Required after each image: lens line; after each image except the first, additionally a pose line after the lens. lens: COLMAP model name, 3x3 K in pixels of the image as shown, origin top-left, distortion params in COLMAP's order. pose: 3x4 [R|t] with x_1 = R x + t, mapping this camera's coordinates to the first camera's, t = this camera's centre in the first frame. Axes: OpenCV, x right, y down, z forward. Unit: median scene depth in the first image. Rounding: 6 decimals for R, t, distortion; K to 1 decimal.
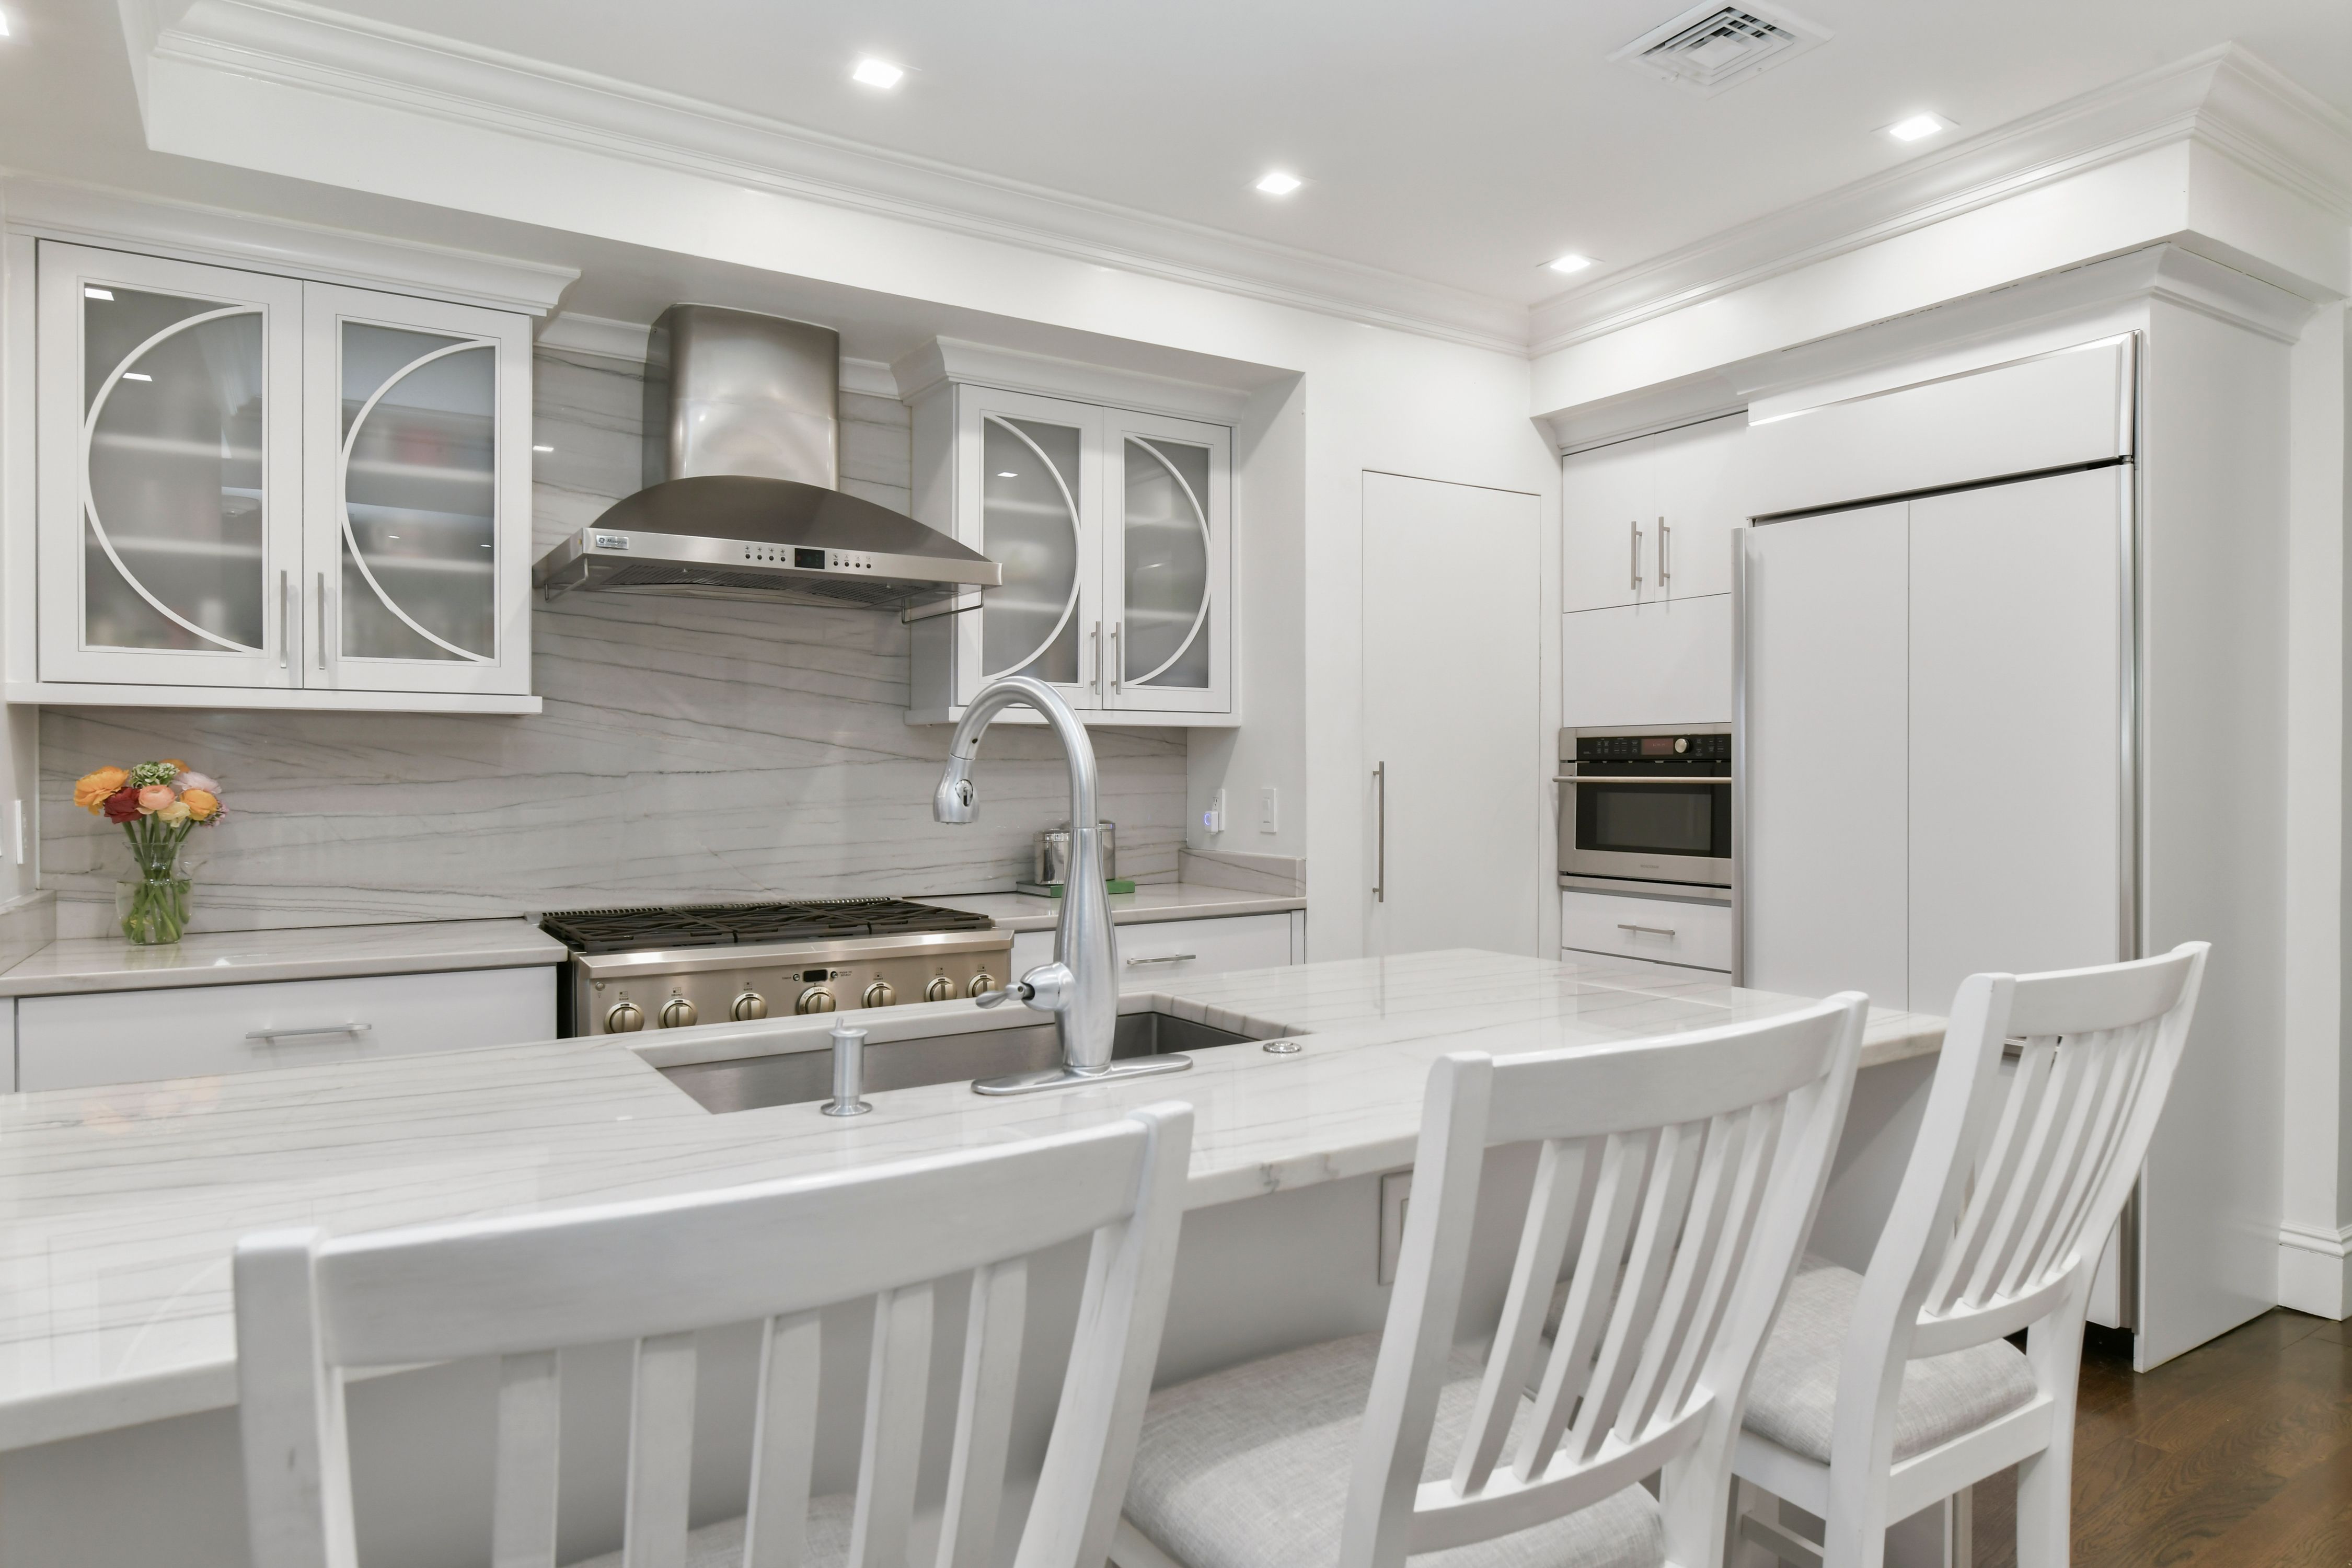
lens RADIAL K [[1447.5, 0, 1129.3], [0, 1447.5, 803.4], [0, 0, 1]] dist [-0.000366, -0.002432]
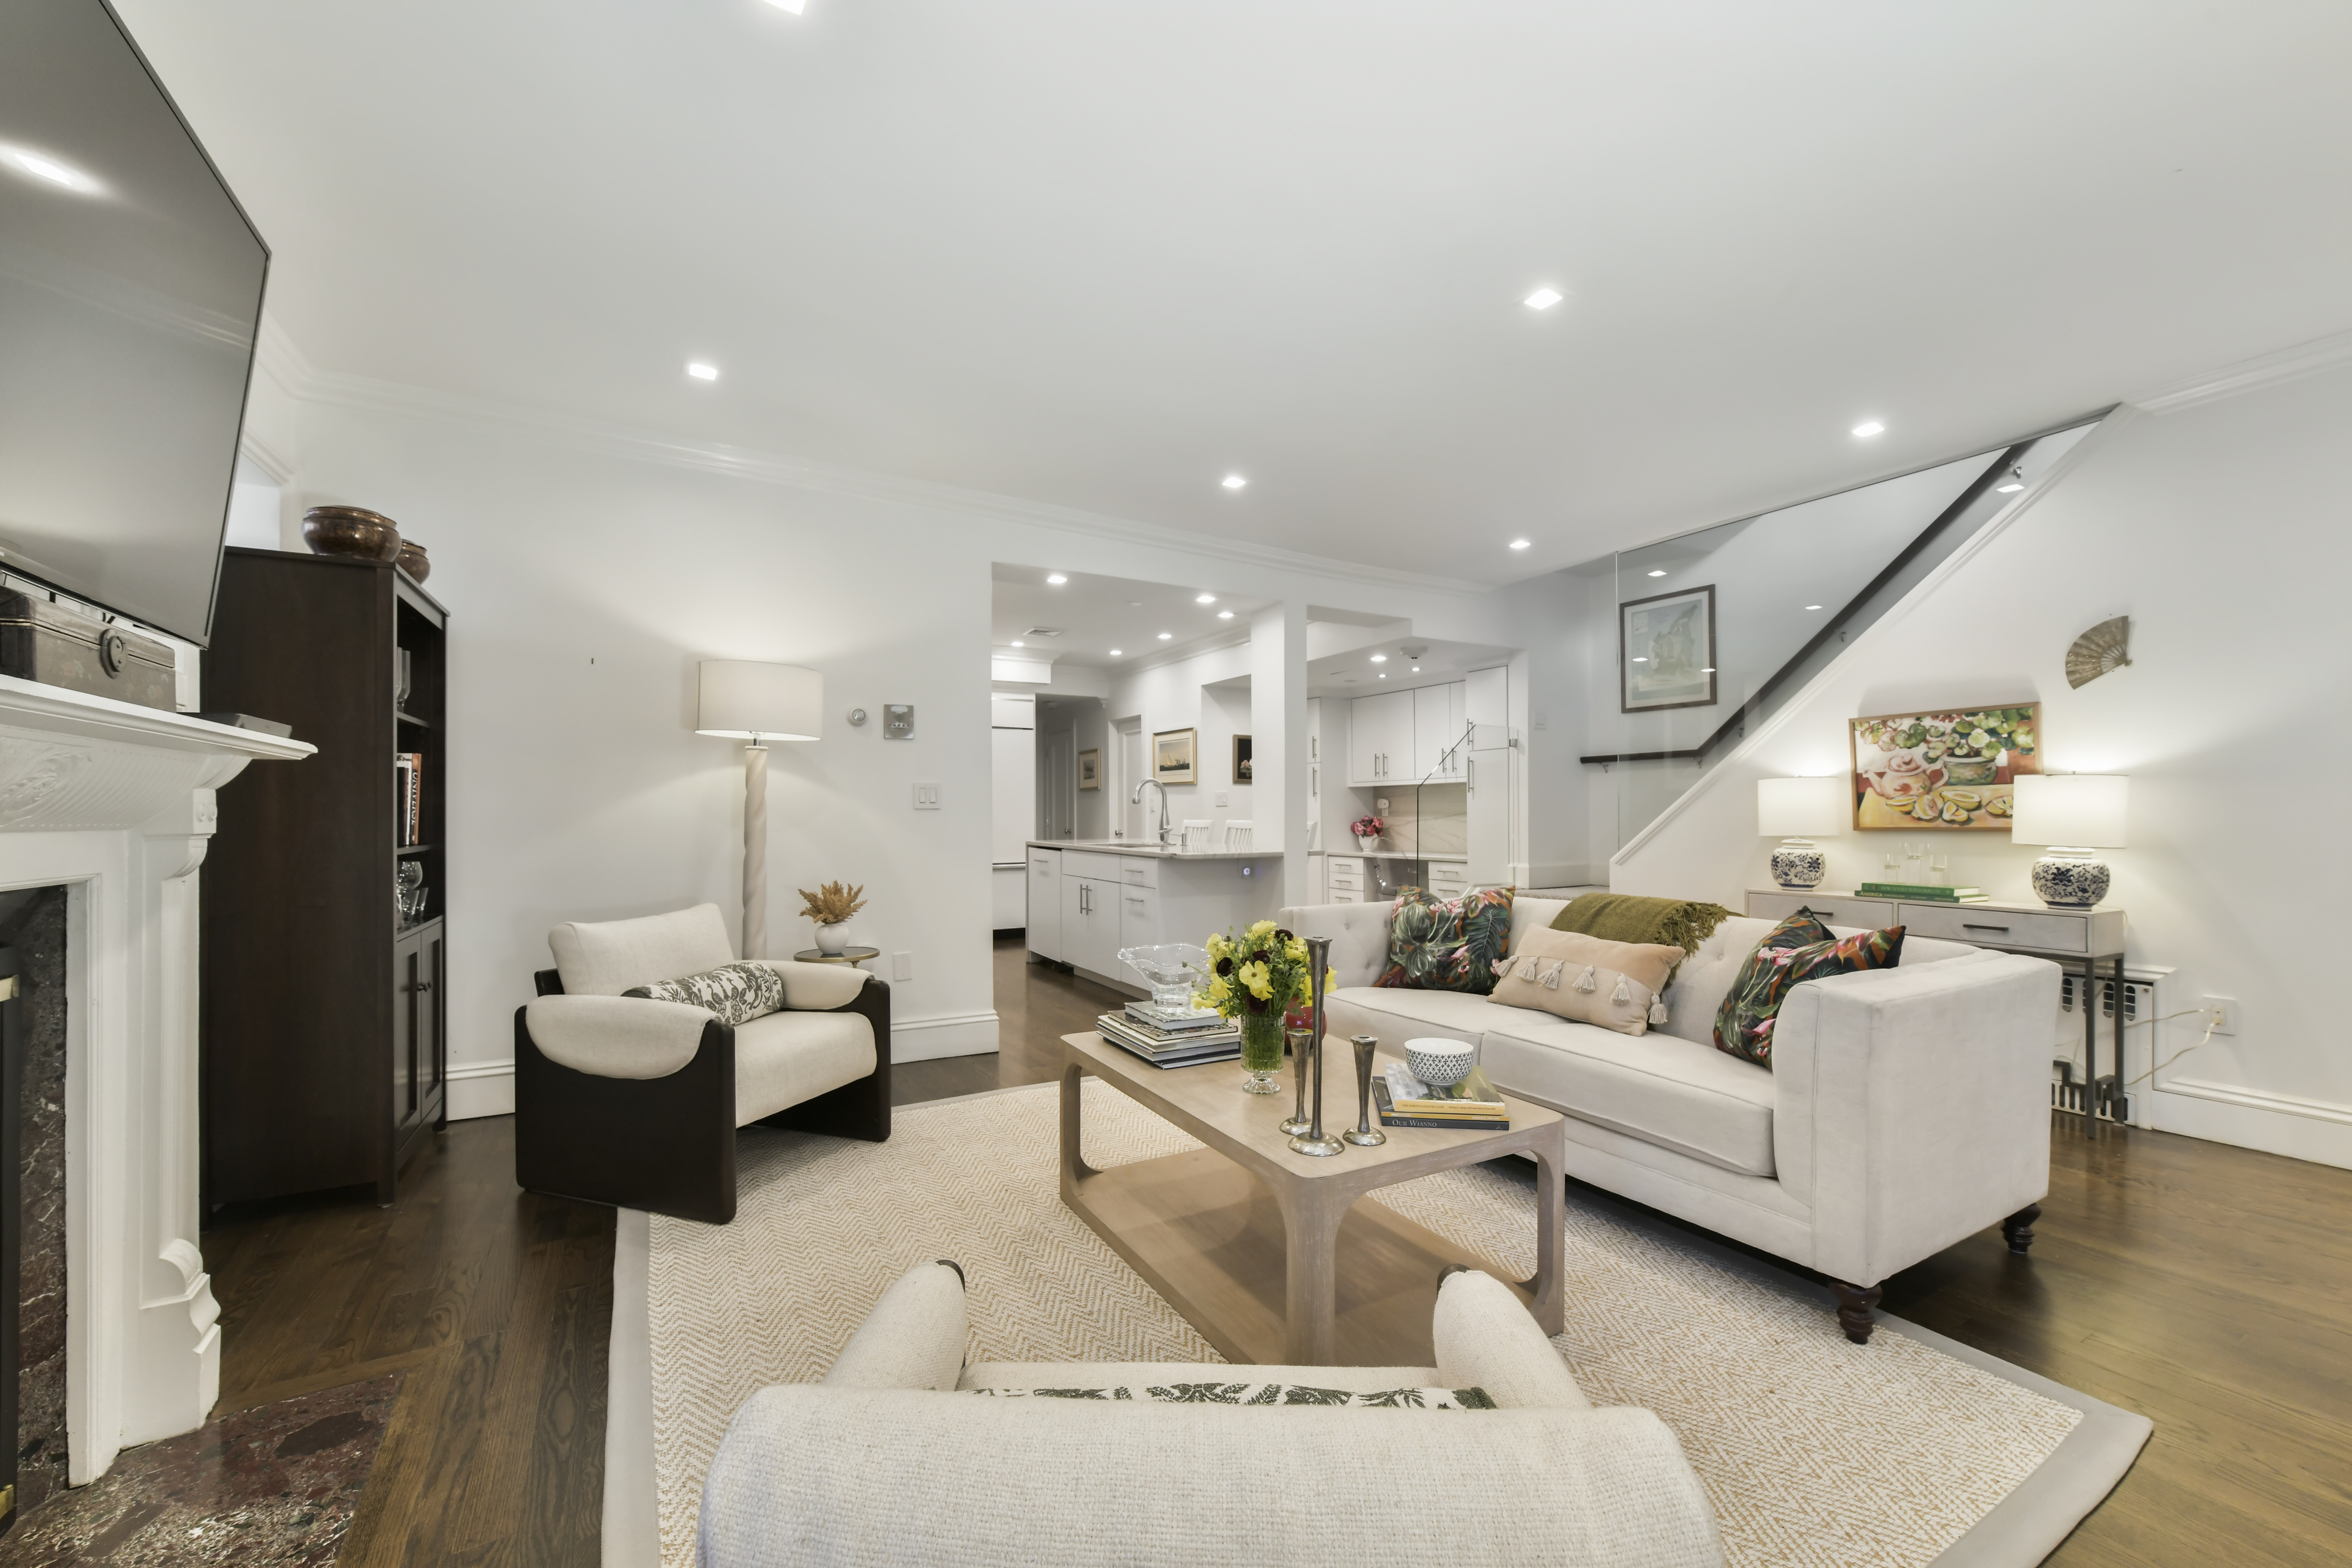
lens RADIAL K [[940.3, 0, 1183.7], [0, 940.3, 801.0], [0, 0, 1]] dist [-0.002429, 0.002636]
pose [[0.043120, 0.011949, 0.998998, -1.750364], [0.022552, 0.999662, -0.012930, 0.026460], [-0.998815, 0.023087, 0.042836, 0.331922]]
